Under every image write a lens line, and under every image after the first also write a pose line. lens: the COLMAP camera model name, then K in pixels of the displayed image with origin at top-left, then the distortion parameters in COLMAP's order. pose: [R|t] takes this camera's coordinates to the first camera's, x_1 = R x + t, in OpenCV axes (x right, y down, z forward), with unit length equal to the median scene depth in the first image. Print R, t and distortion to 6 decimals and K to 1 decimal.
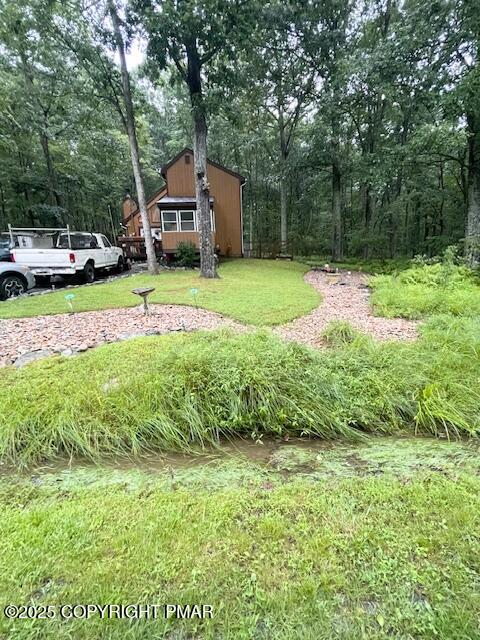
lens RADIAL K [[261.7, 0, 240.8], [0, 261.7, 318.2], [0, 0, 1]] dist [-0.003837, 0.000626]
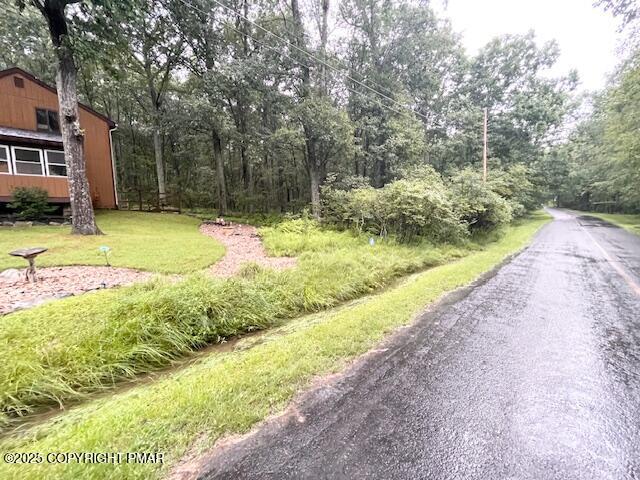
lens RADIAL K [[261.7, 0, 320.3], [0, 261.7, 242.5], [0, 0, 1]] dist [-0.003837, 0.000626]
pose [[0.749001, -0.059895, 0.659856, -0.134669], [0.126701, 0.990475, -0.053912, 0.017875], [-0.650341, 0.123985, 0.749456, -0.157044]]
